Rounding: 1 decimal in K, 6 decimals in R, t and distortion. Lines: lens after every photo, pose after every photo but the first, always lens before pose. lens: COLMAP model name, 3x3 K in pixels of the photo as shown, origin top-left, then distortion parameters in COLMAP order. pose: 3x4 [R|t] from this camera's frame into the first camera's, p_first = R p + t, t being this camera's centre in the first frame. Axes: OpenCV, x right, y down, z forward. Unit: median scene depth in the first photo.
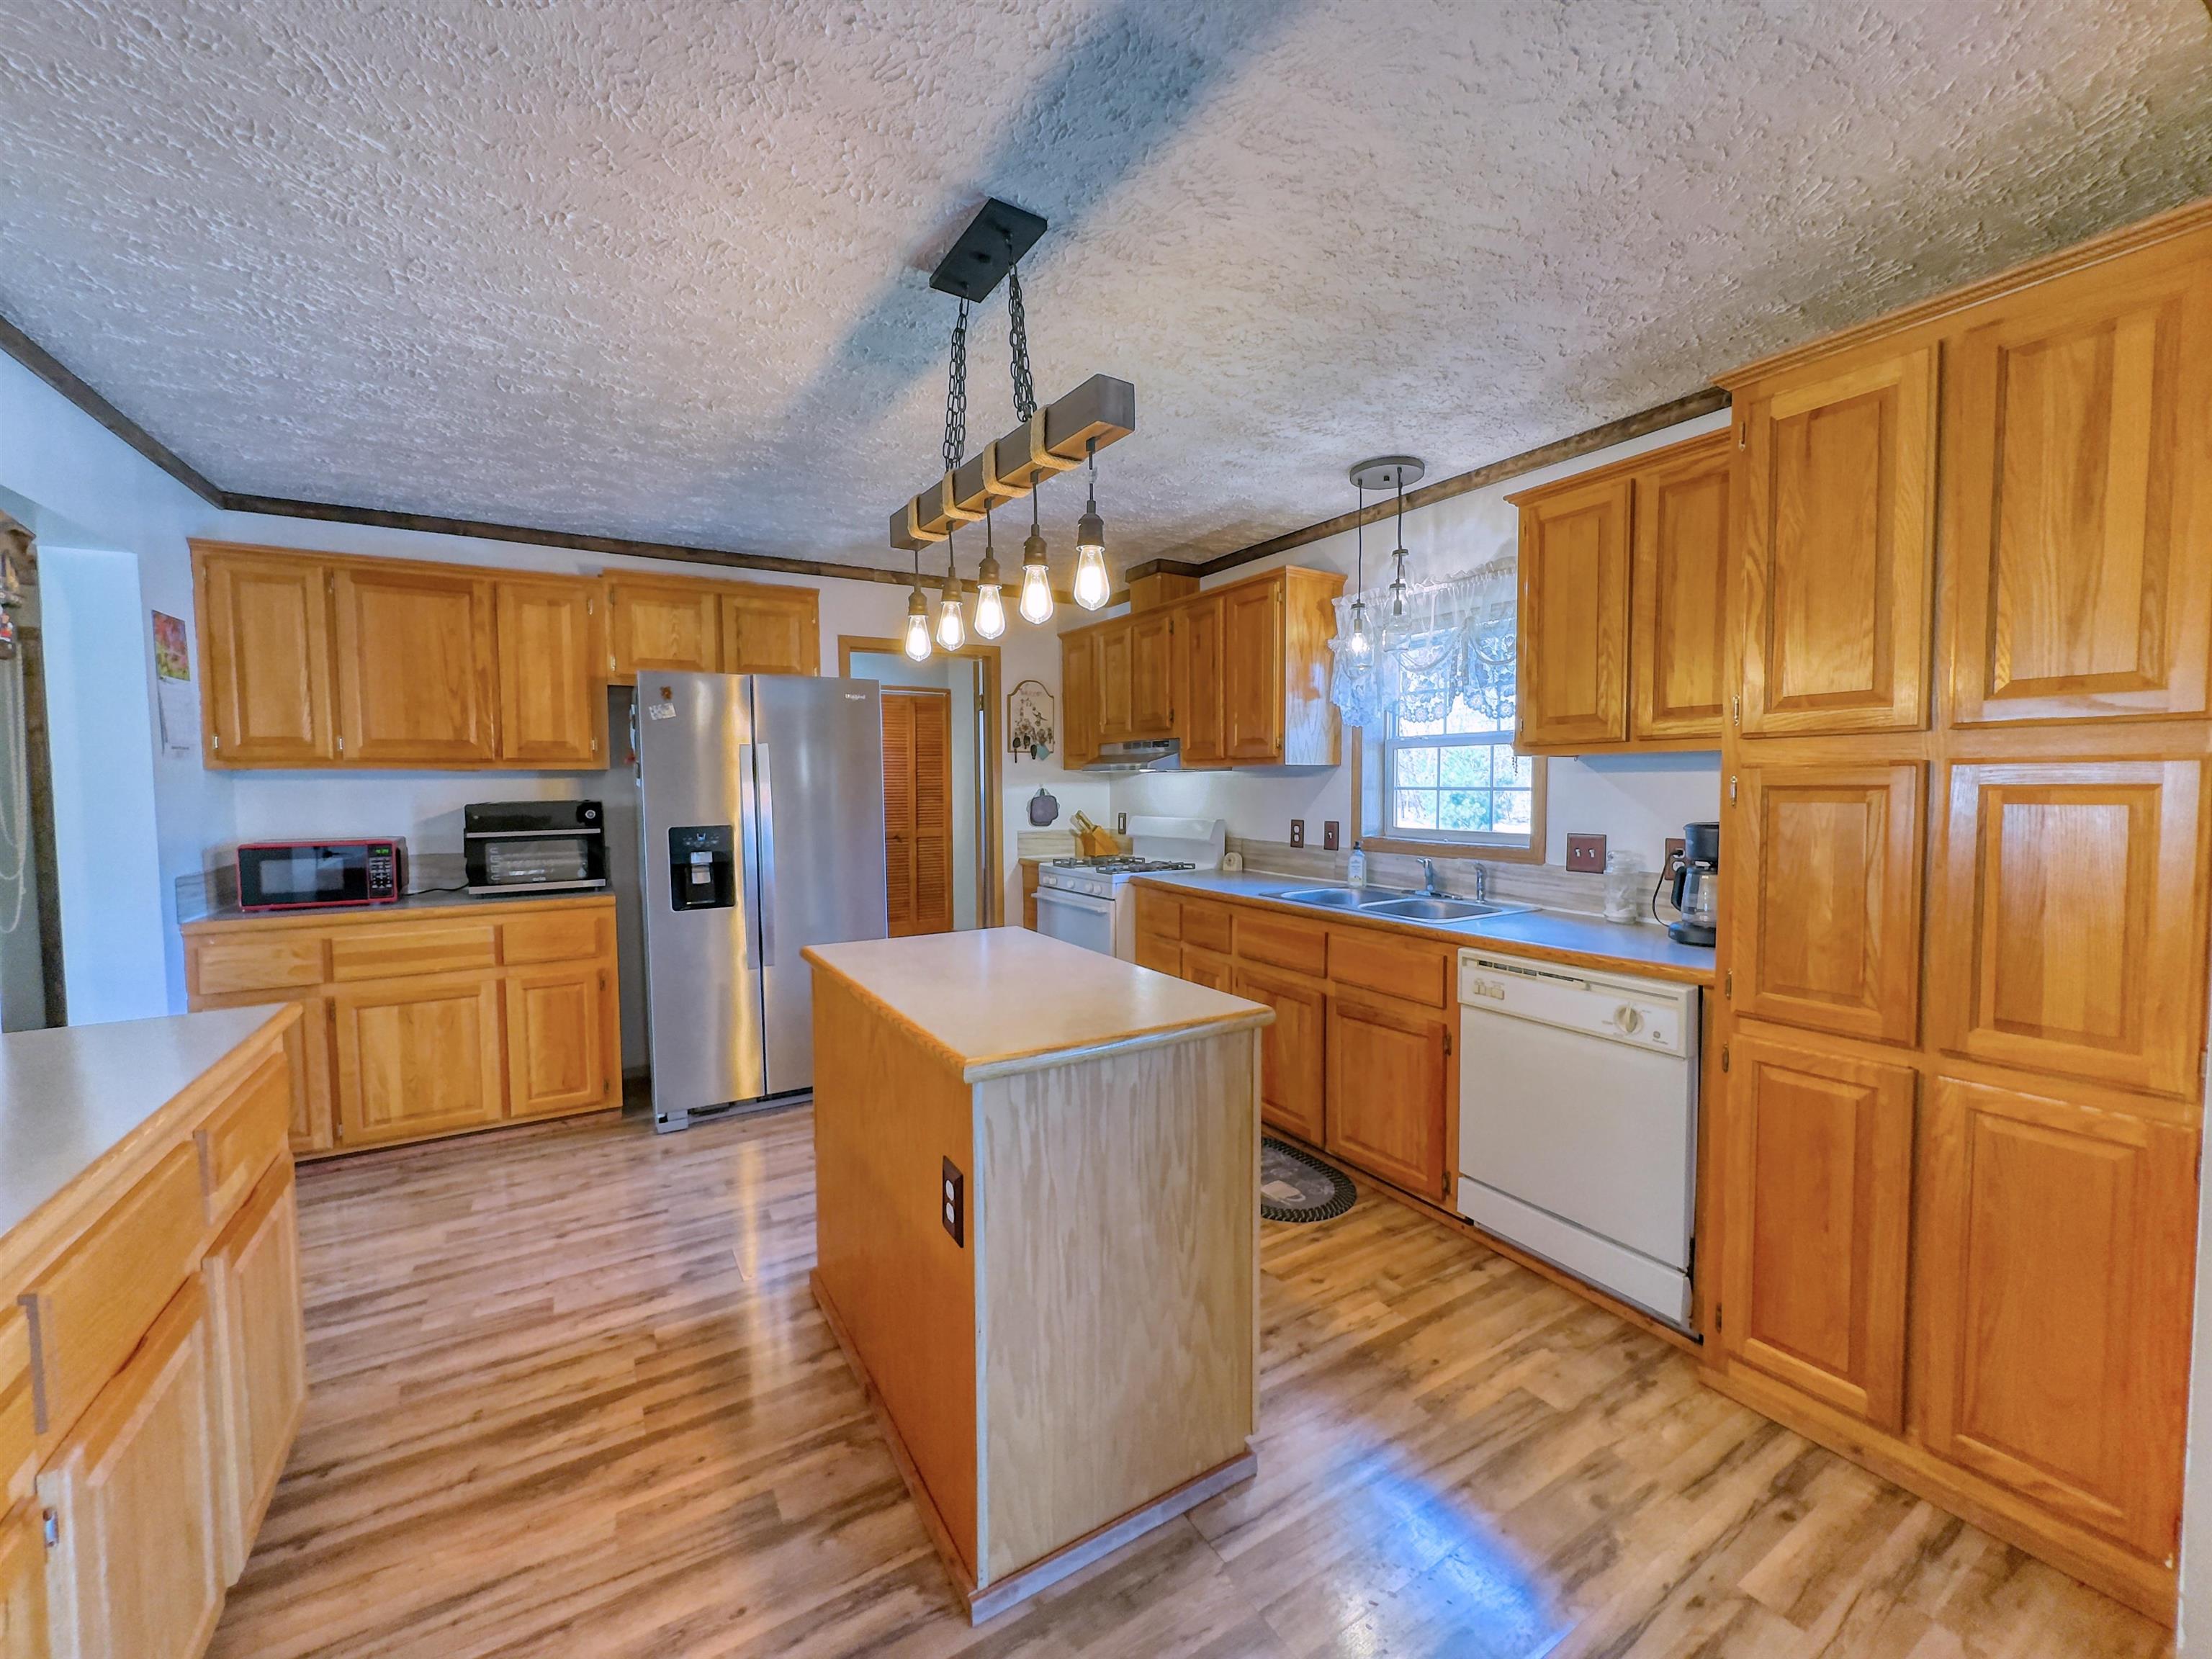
lens RADIAL K [[879.6, 0, 1079.3], [0, 879.6, 833.2], [0, 0, 1]] dist [-0.002428, 0.000054]
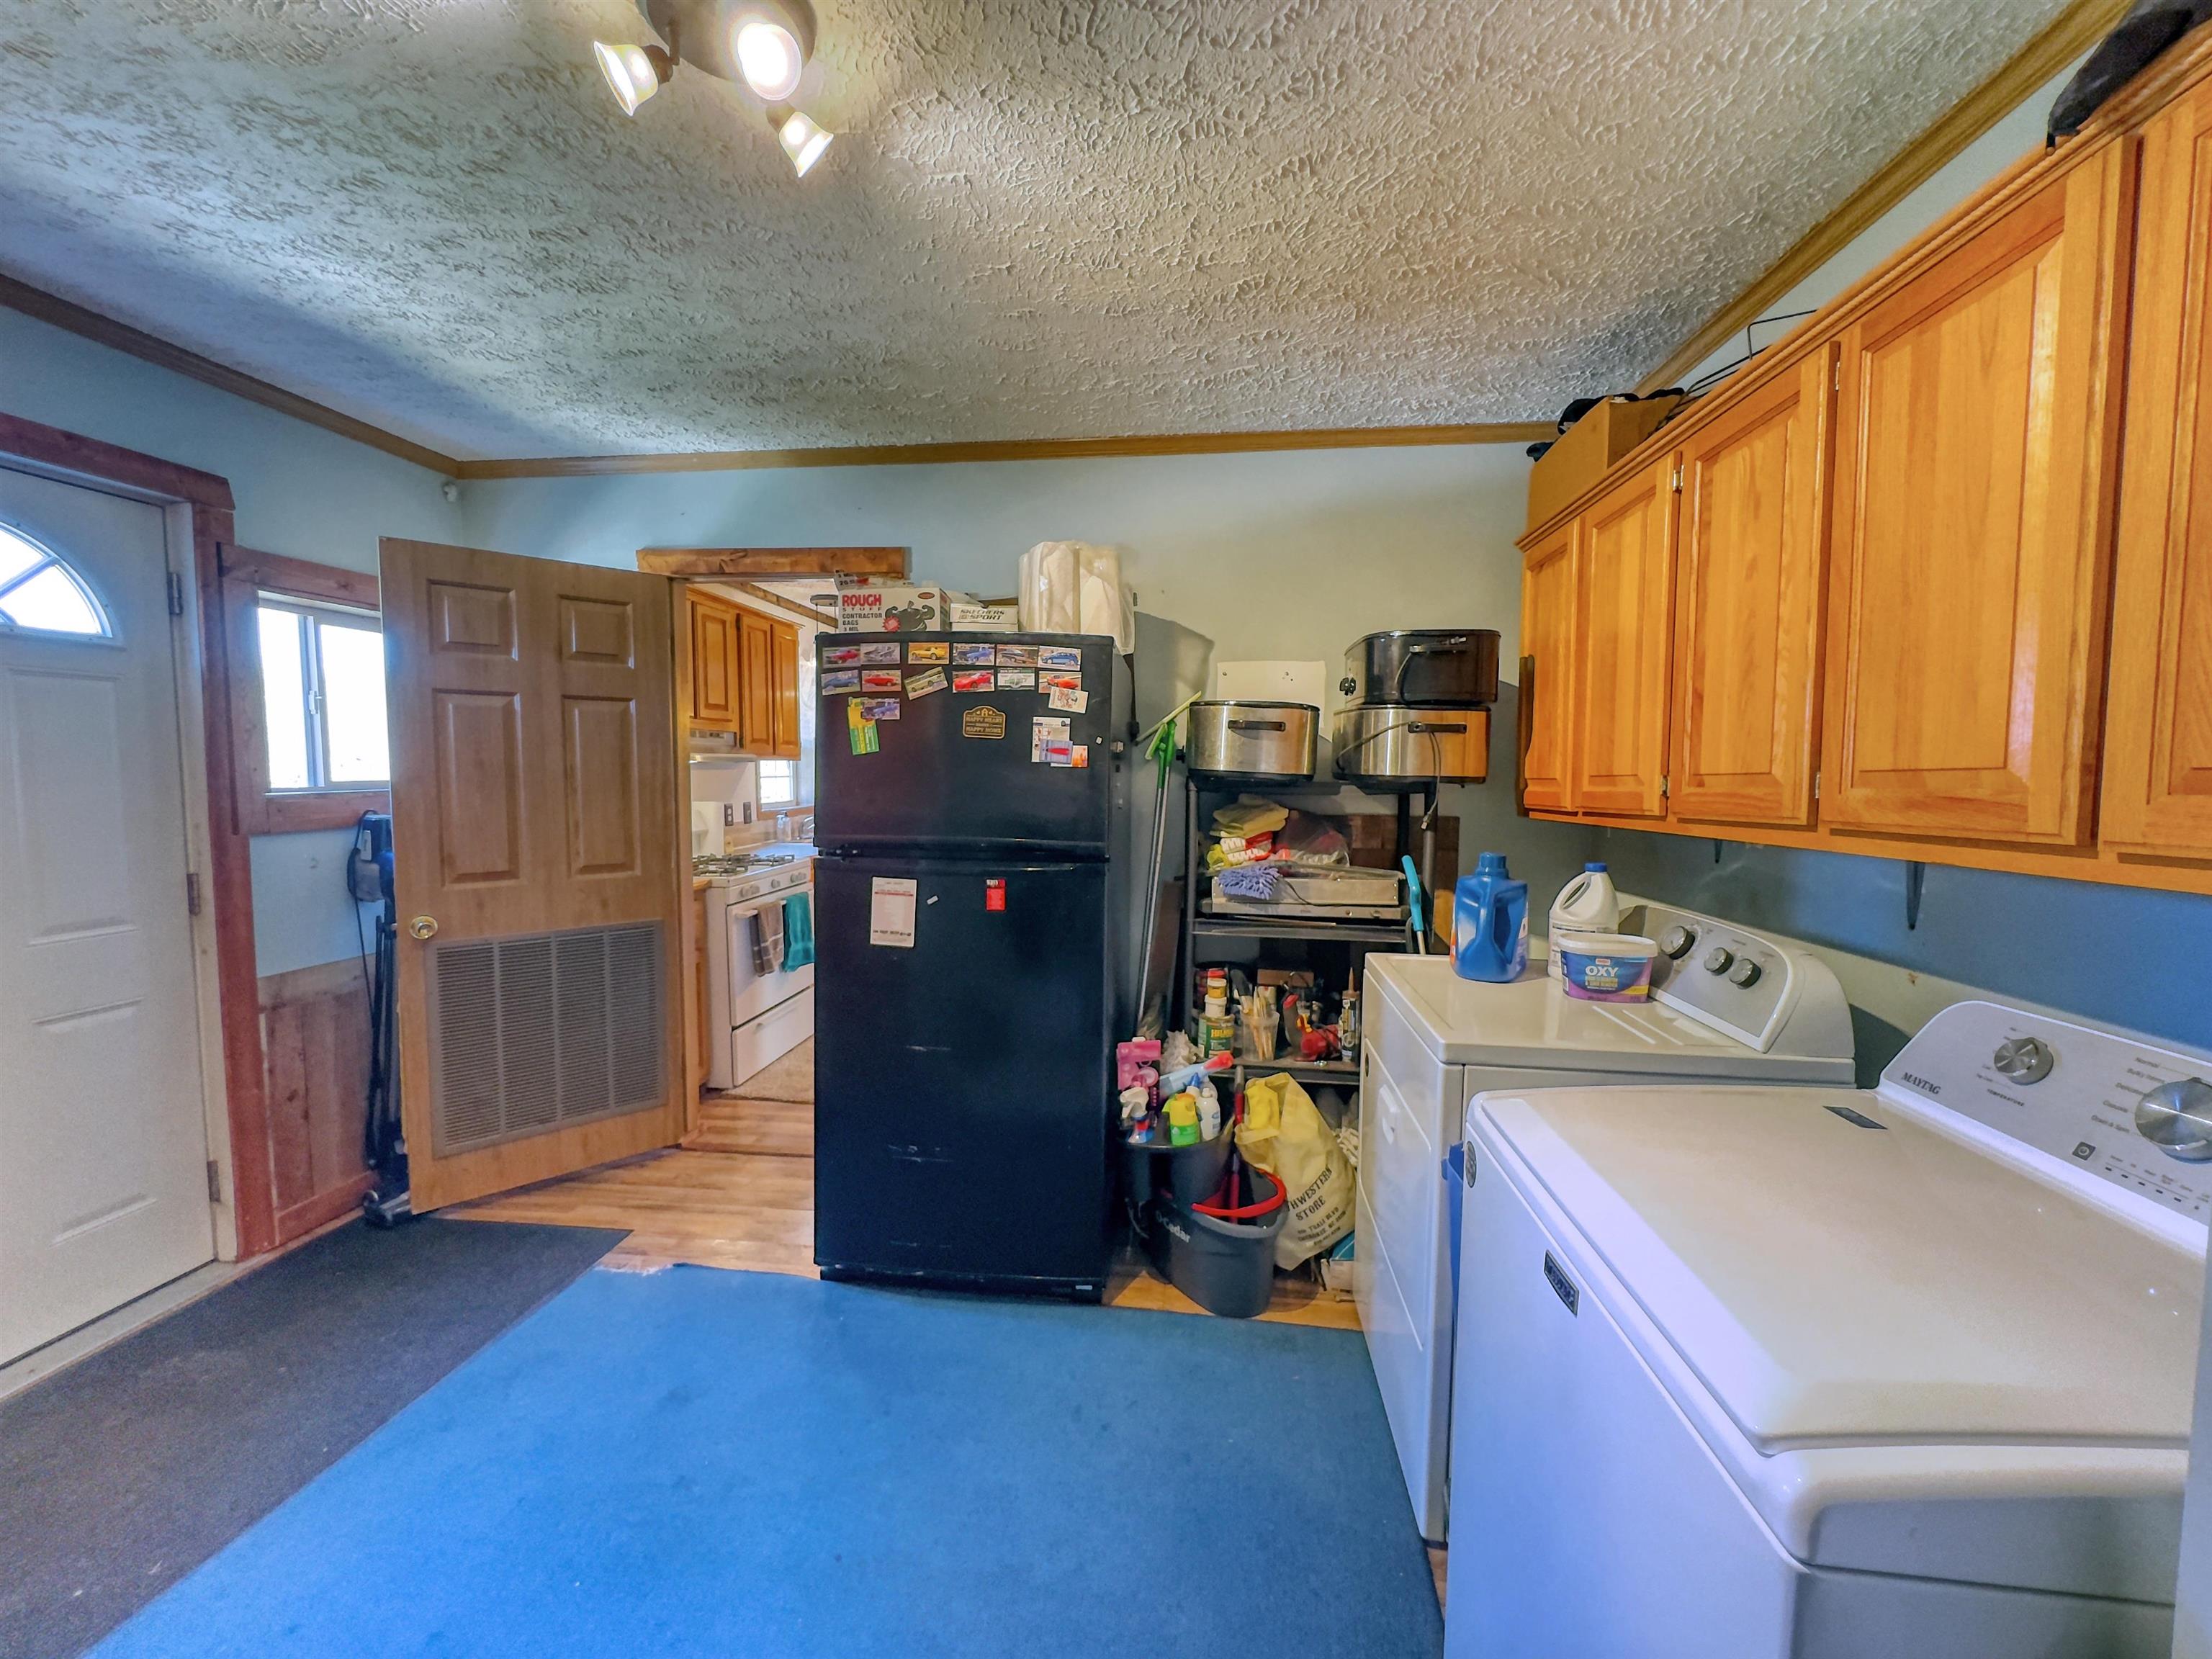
lens RADIAL K [[879.6, 0, 1106.4], [0, 879.6, 825.2], [0, 0, 1]] dist [-0.002428, 0.000054]
pose [[-0.808810, -0.034039, 0.587084, -1.174792], [0.037621, 0.993283, 0.109420, -0.129161], [-0.586865, 0.110587, -0.802097, 2.124439]]
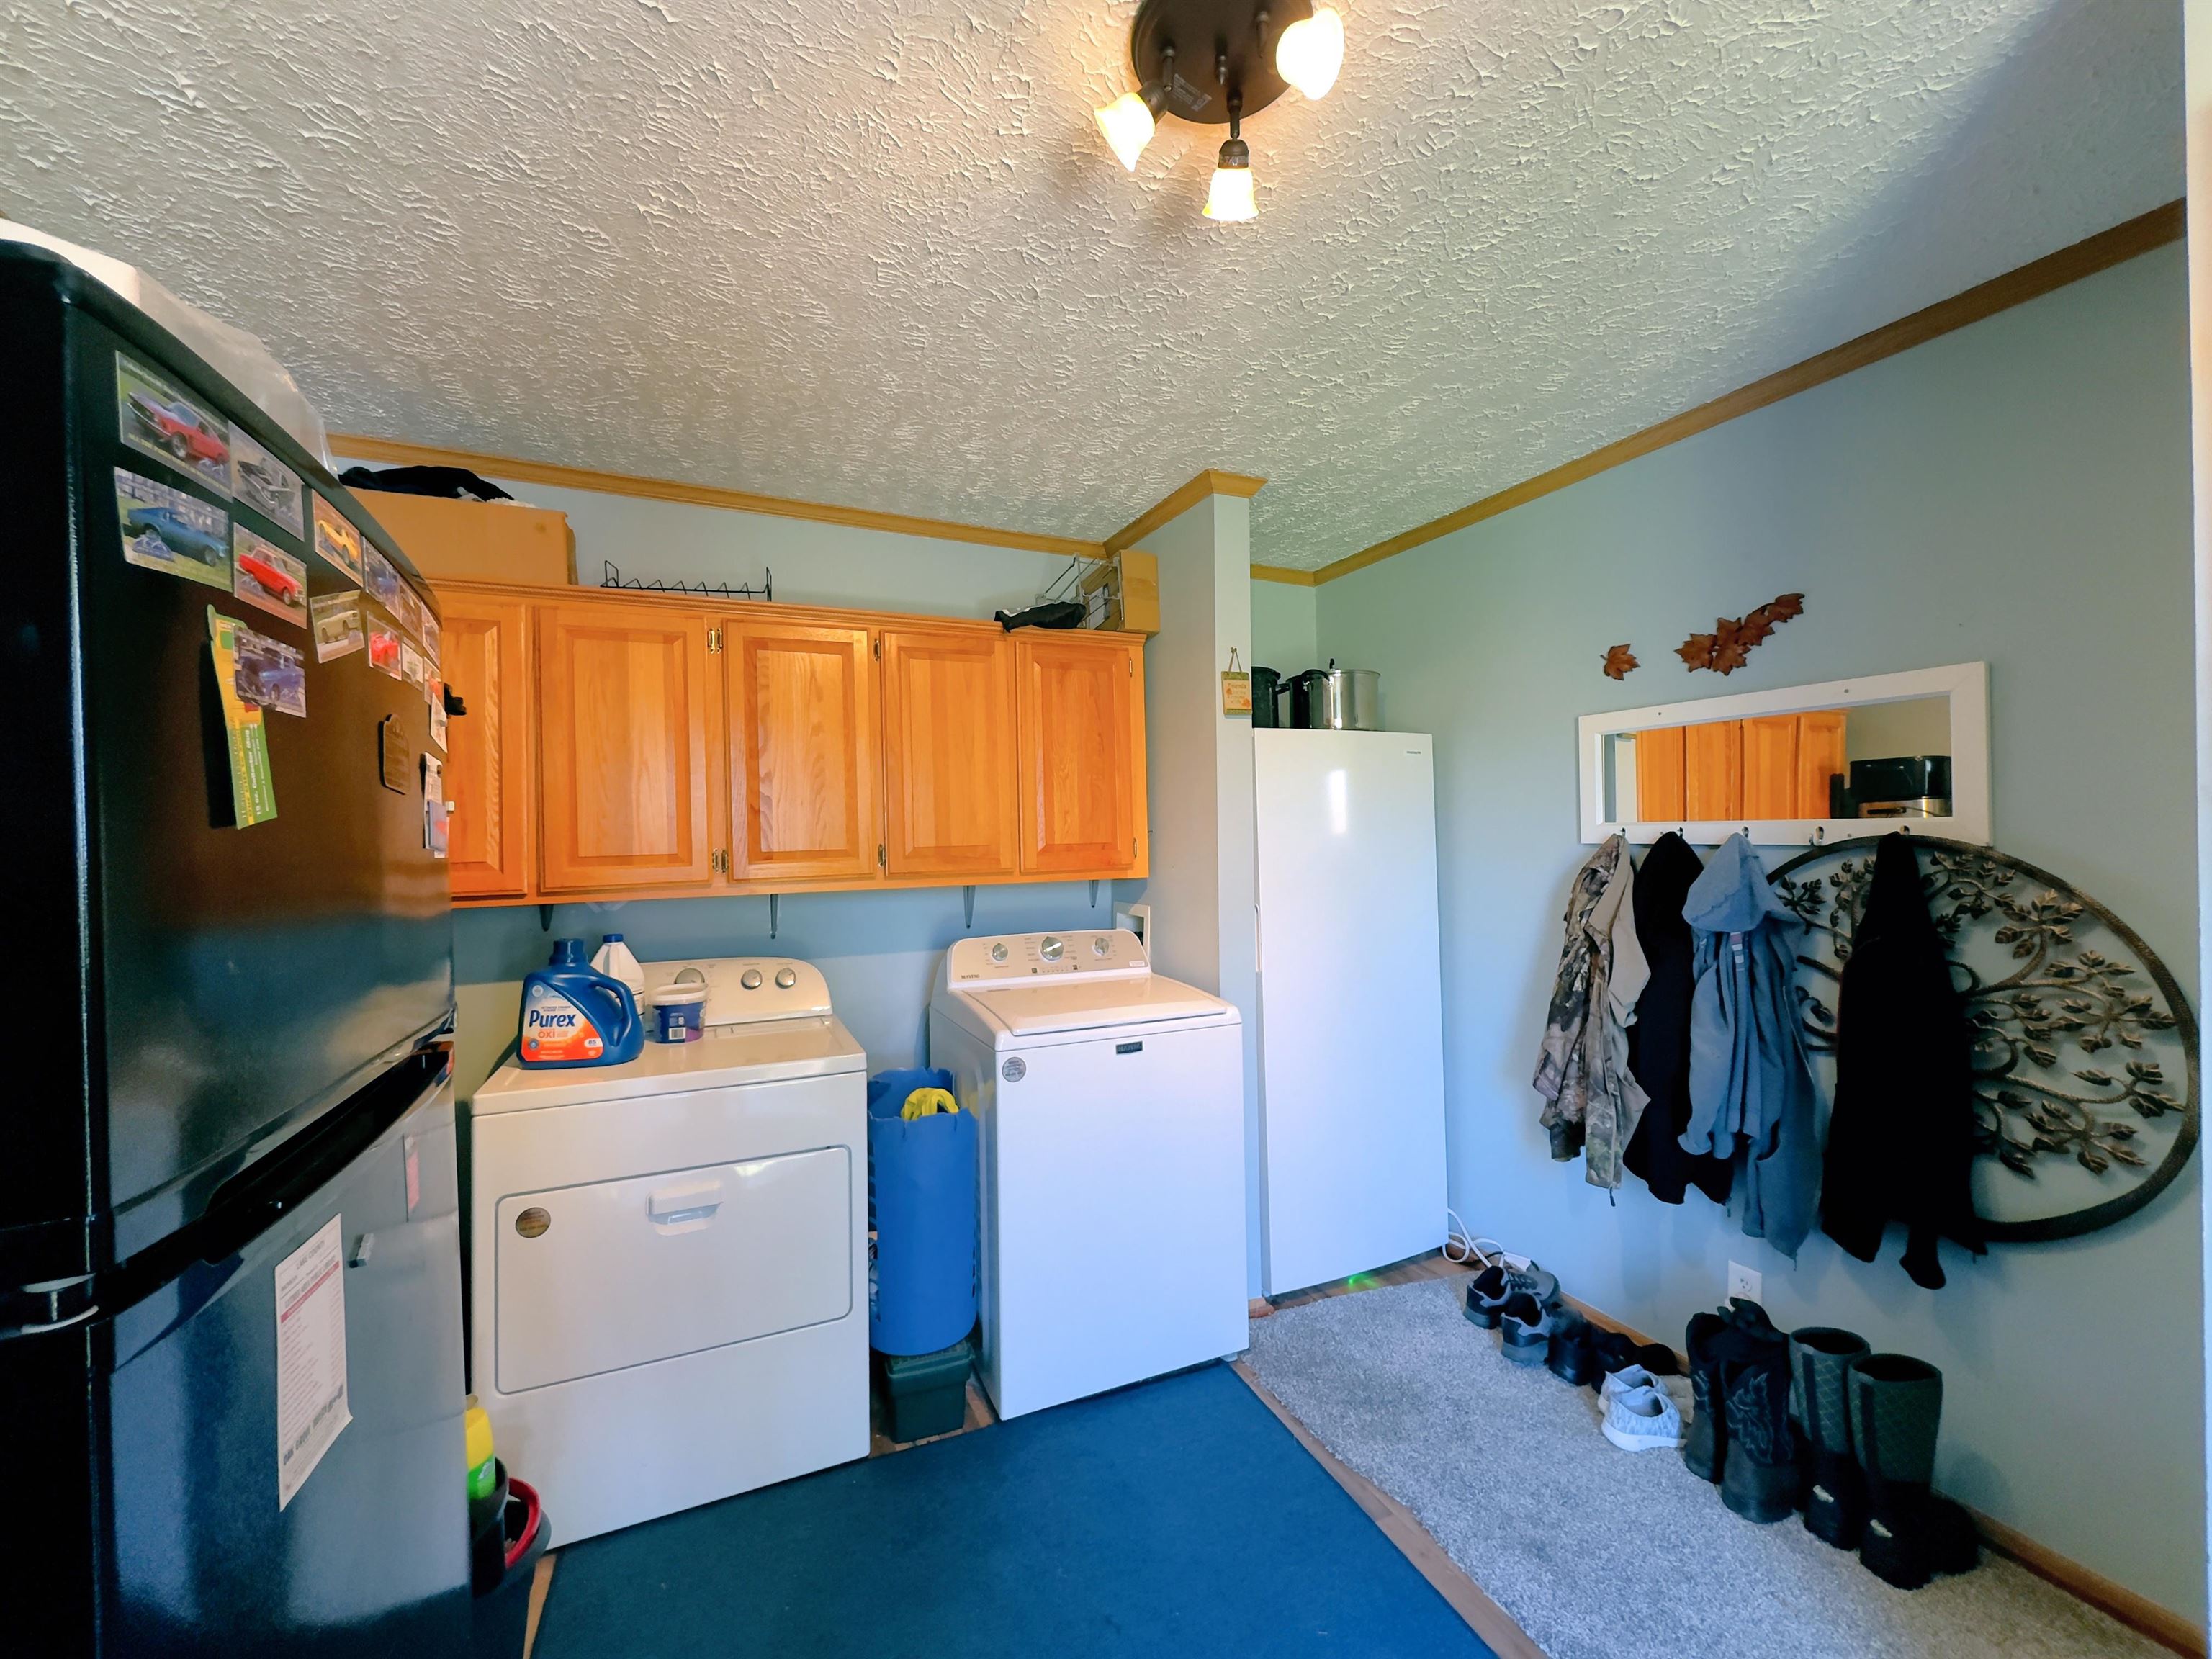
lens RADIAL K [[879.6, 0, 1113.0], [0, 879.6, 824.3], [0, 0, 1]] dist [-0.002428, 0.000054]
pose [[-0.082059, -0.006839, -0.996604, -0.417001], [-0.050103, 0.998740, -0.002729, -0.125933], [0.995367, 0.049709, -0.082298, 1.866047]]
